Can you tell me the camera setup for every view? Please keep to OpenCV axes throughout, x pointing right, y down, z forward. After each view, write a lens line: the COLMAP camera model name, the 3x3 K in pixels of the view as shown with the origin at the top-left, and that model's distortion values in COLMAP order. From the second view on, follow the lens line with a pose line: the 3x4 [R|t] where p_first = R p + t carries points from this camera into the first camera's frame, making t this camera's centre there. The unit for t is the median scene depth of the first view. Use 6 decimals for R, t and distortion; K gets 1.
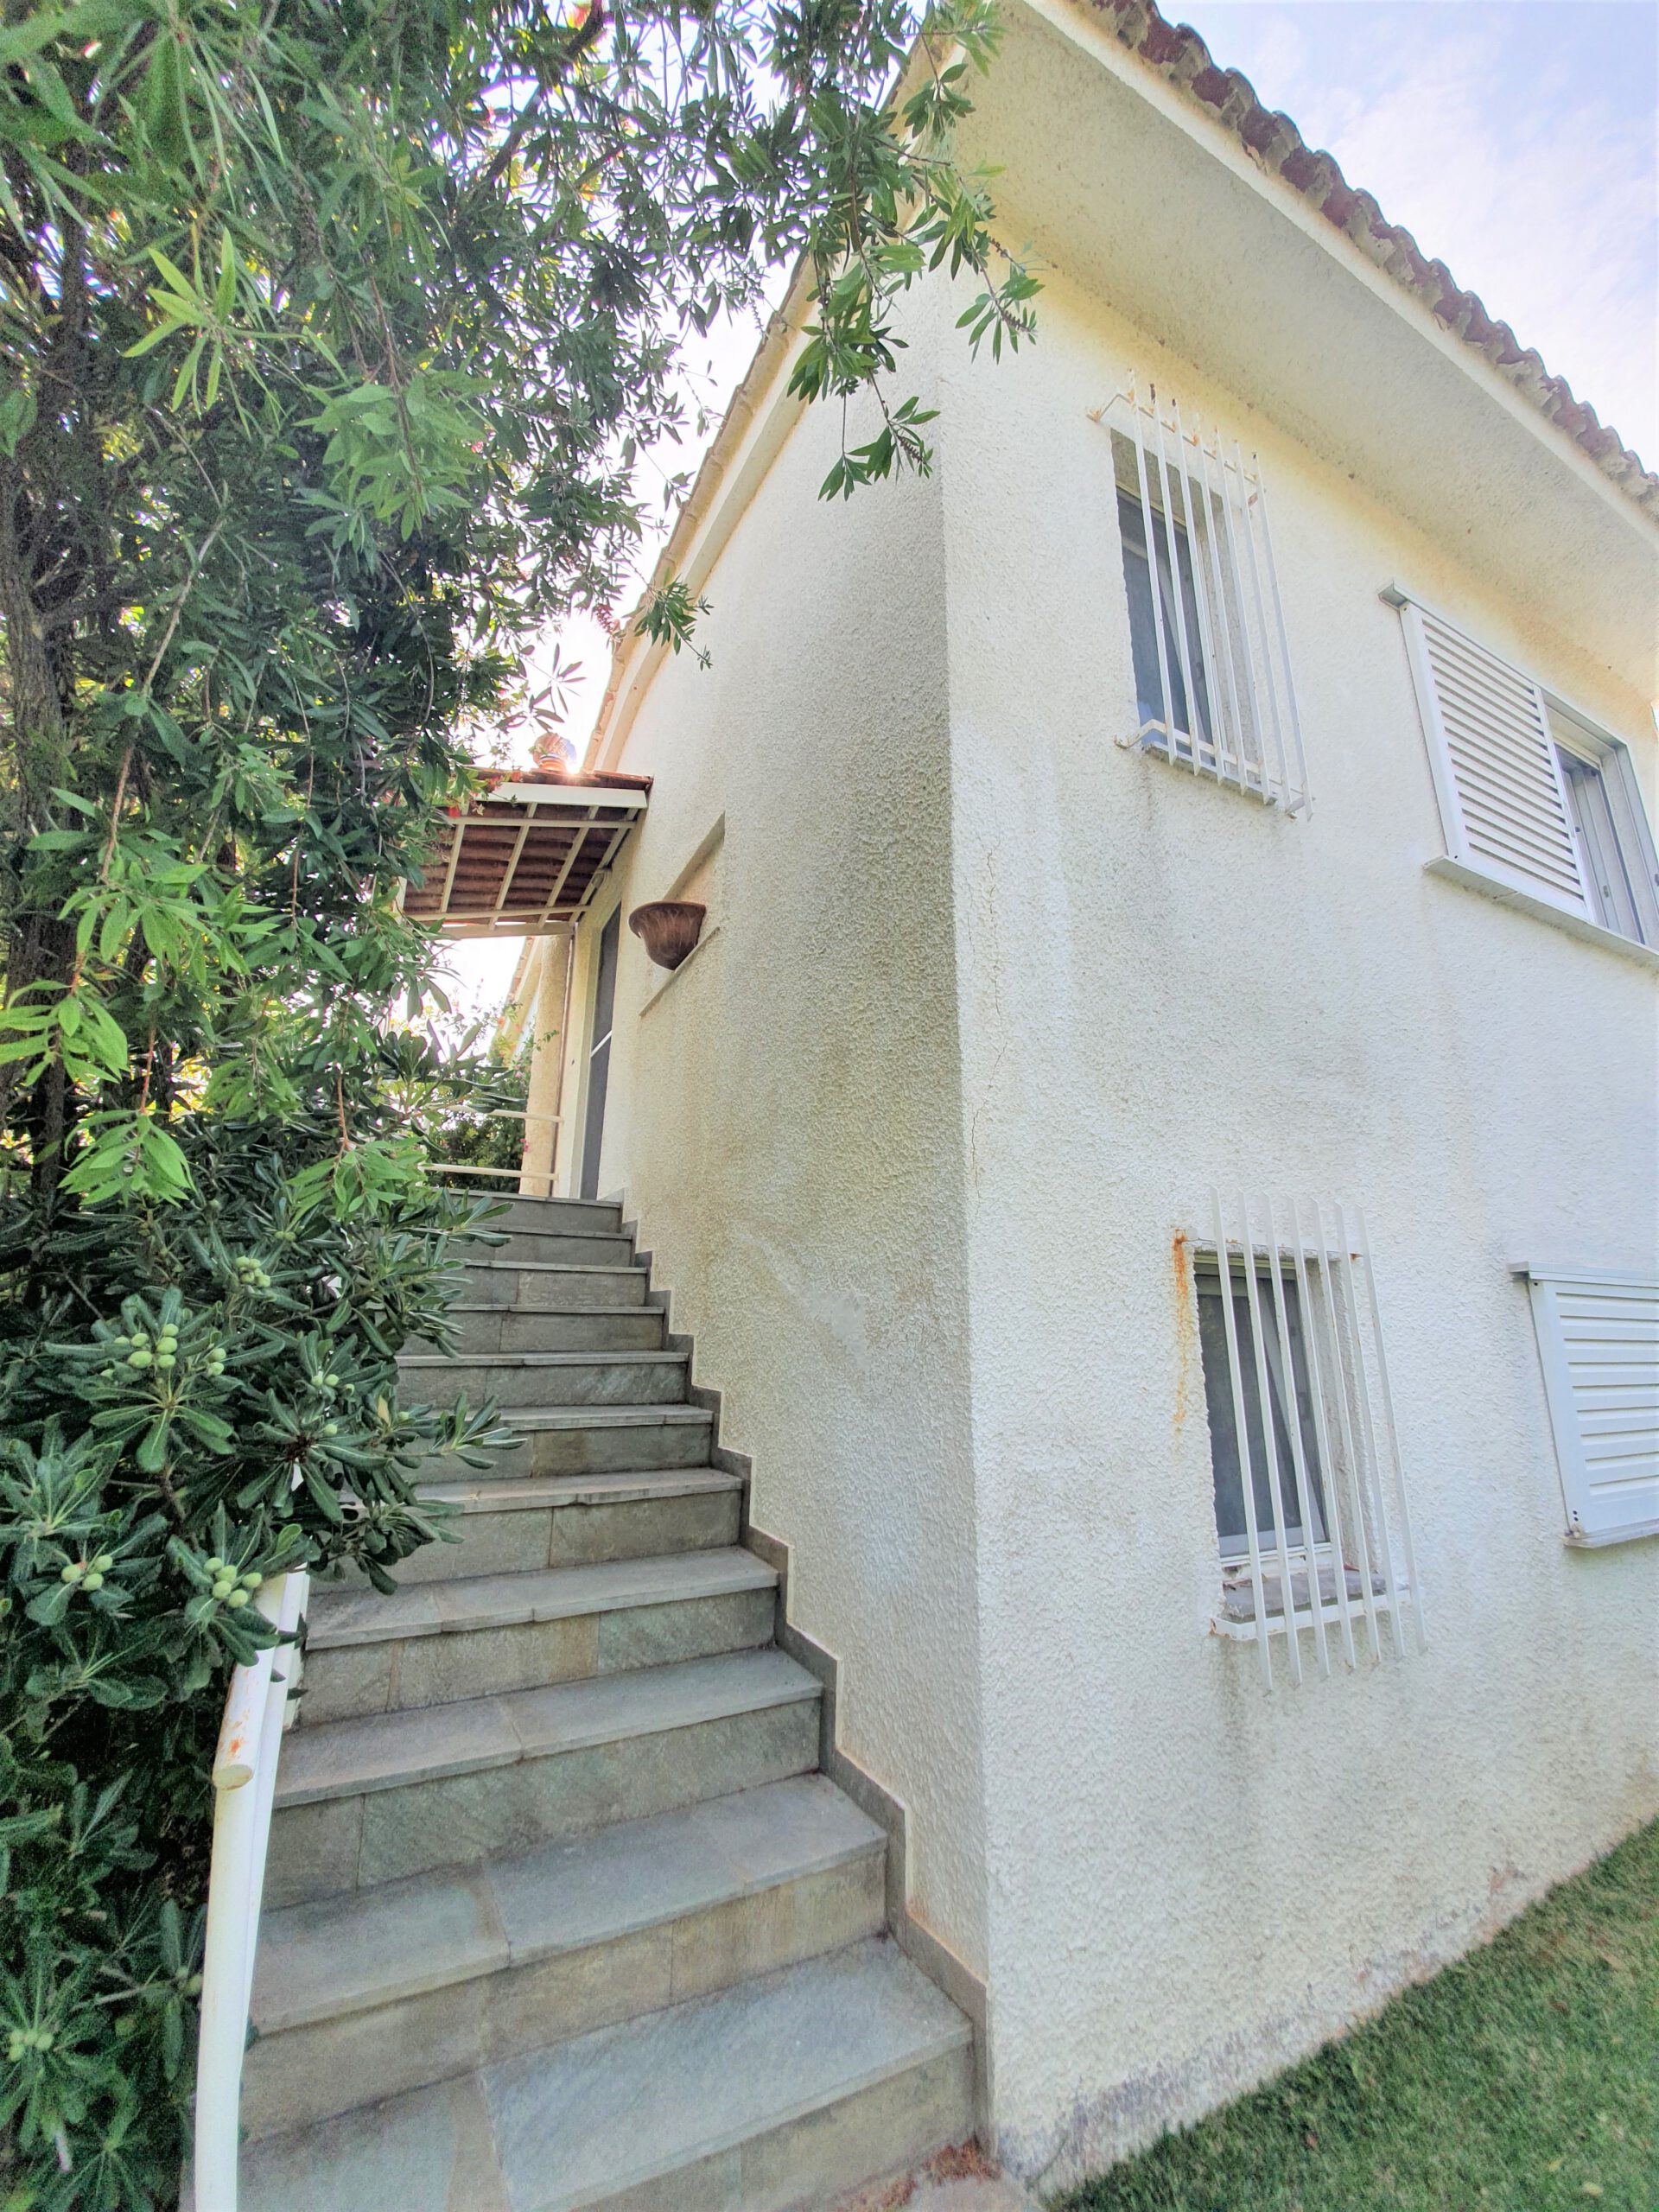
lens RADIAL K [[891.1, 0, 829.1], [0, 891.1, 1110.4], [0, 0, 1]] dist [0.006081, -0.012473]
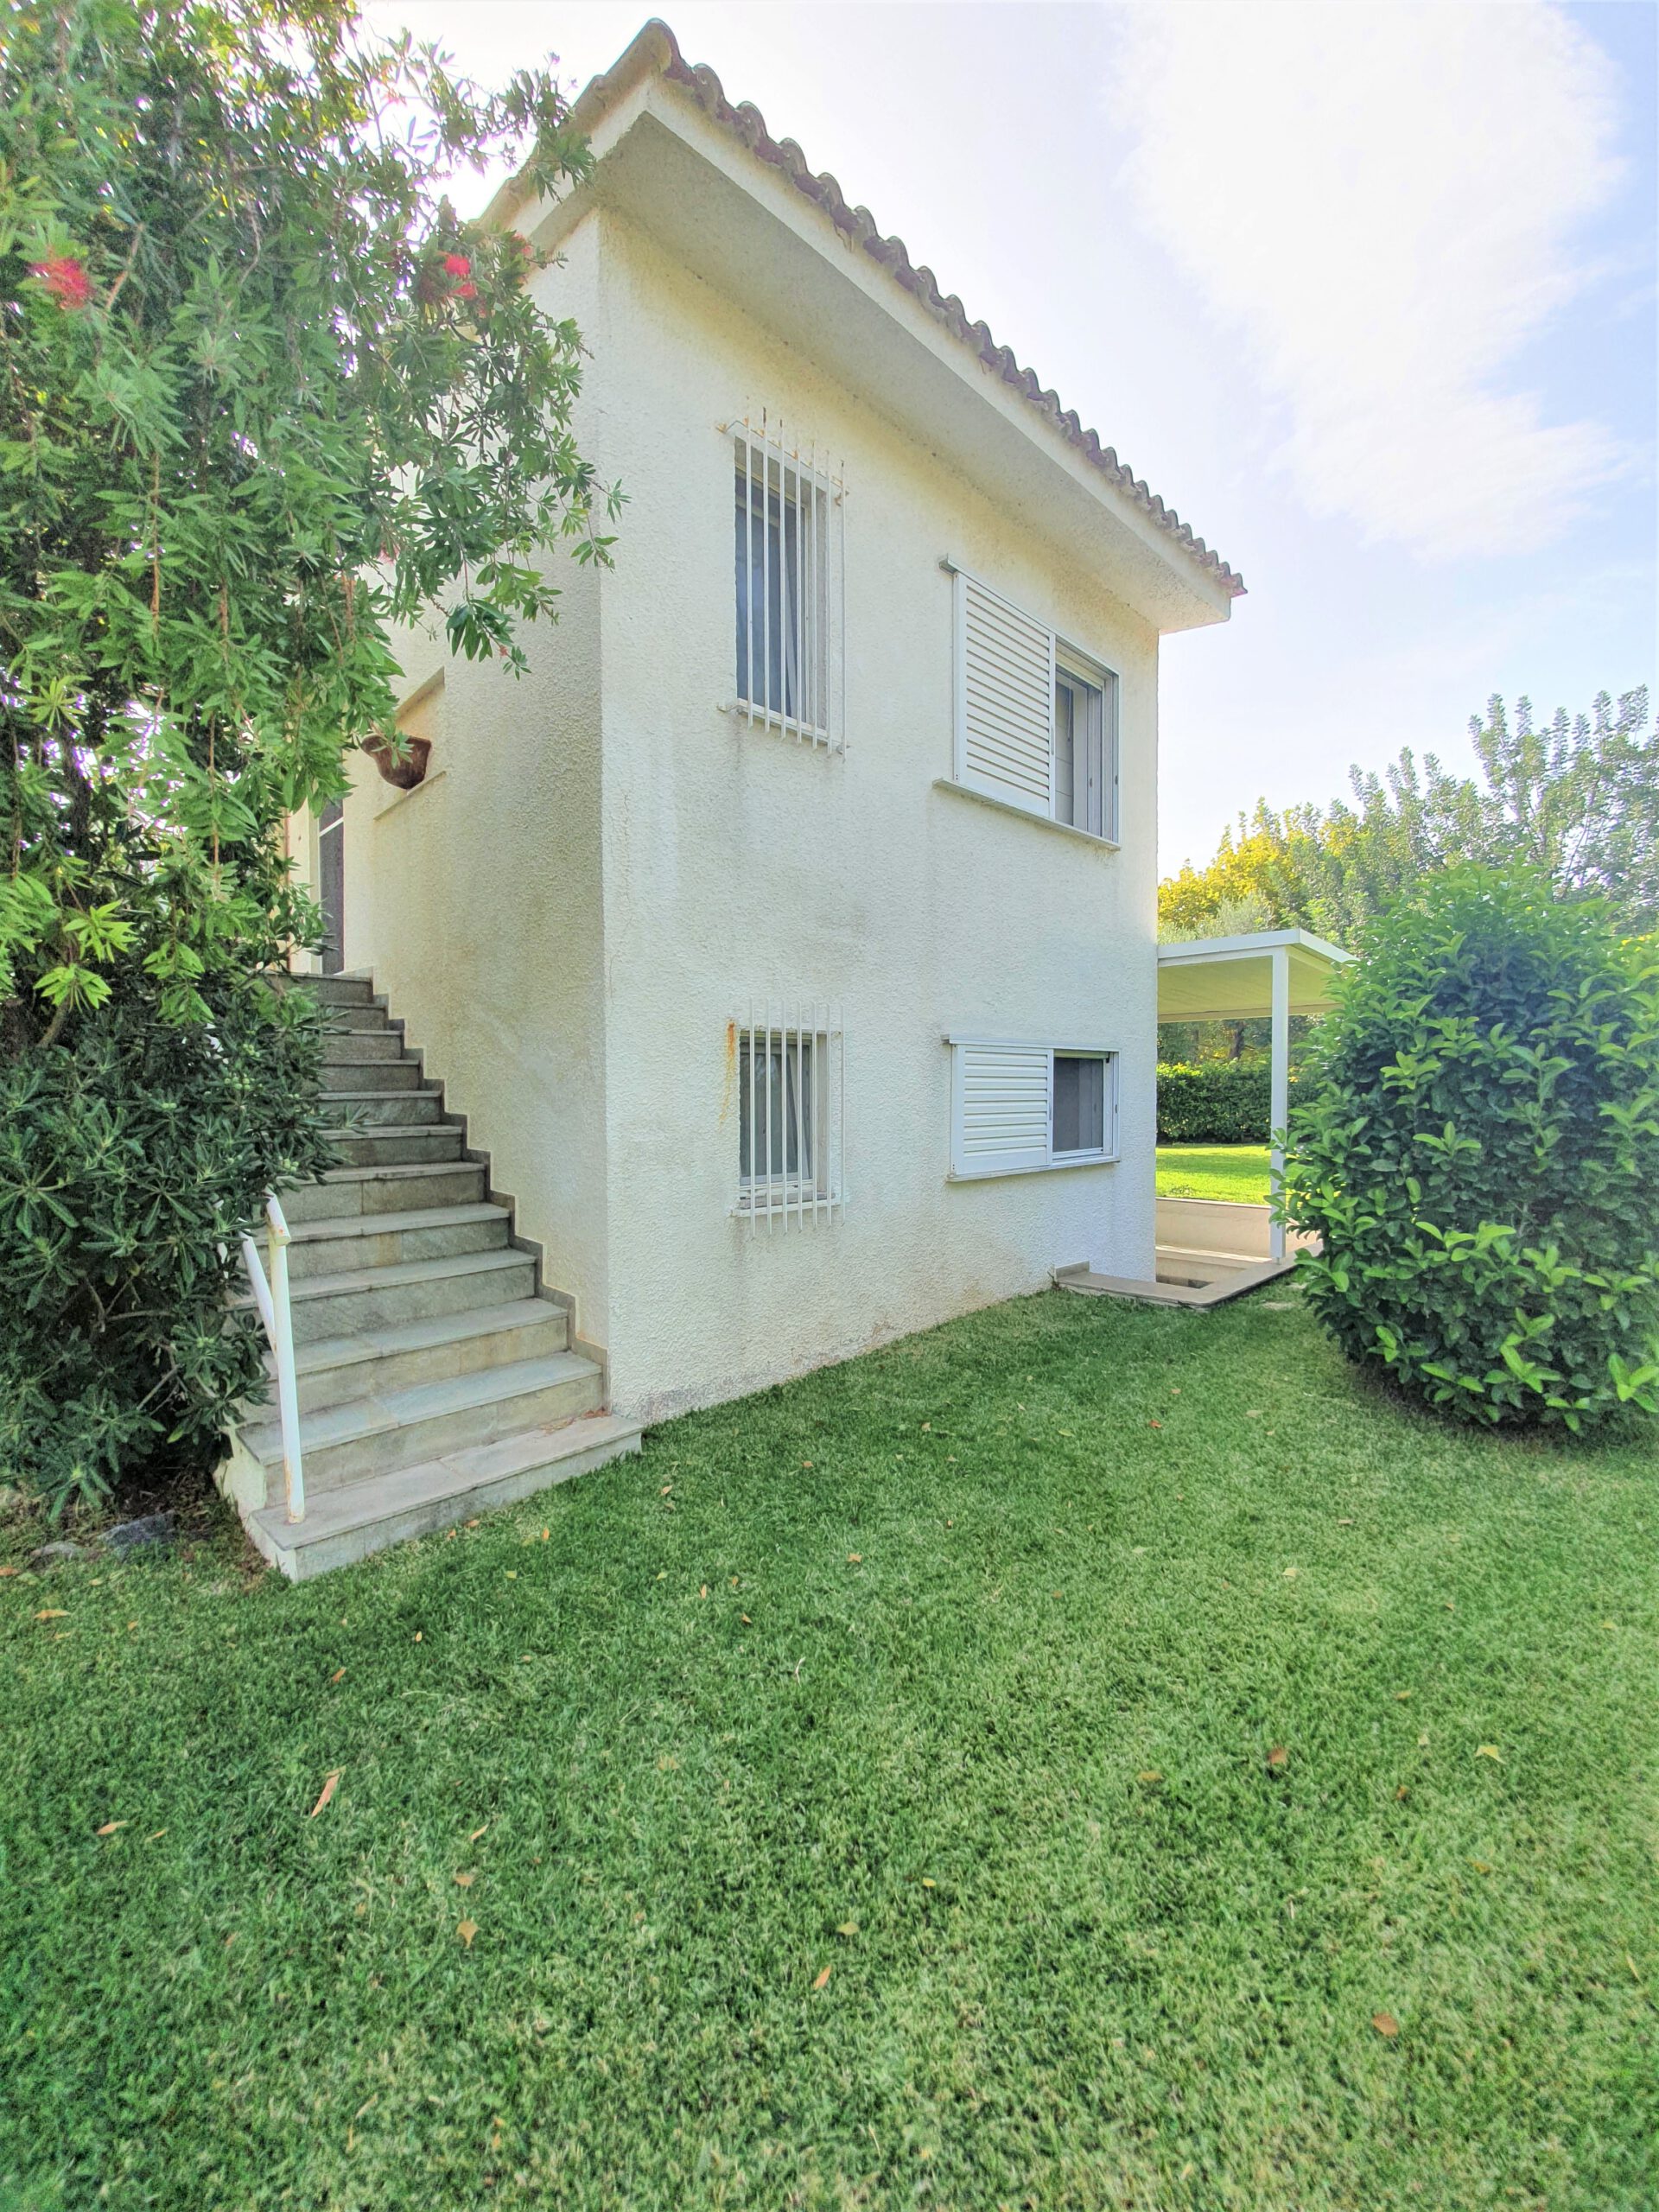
lens RADIAL K [[891.1, 0, 829.1], [0, 891.1, 1110.4], [0, 0, 1]] dist [0.006081, -0.012473]
pose [[0.960695, -0.019965, 0.276887, 0.069661], [-0.057383, 0.961587, 0.268434, -0.184857], [-0.271610, -0.273772, 0.922647, -0.774965]]
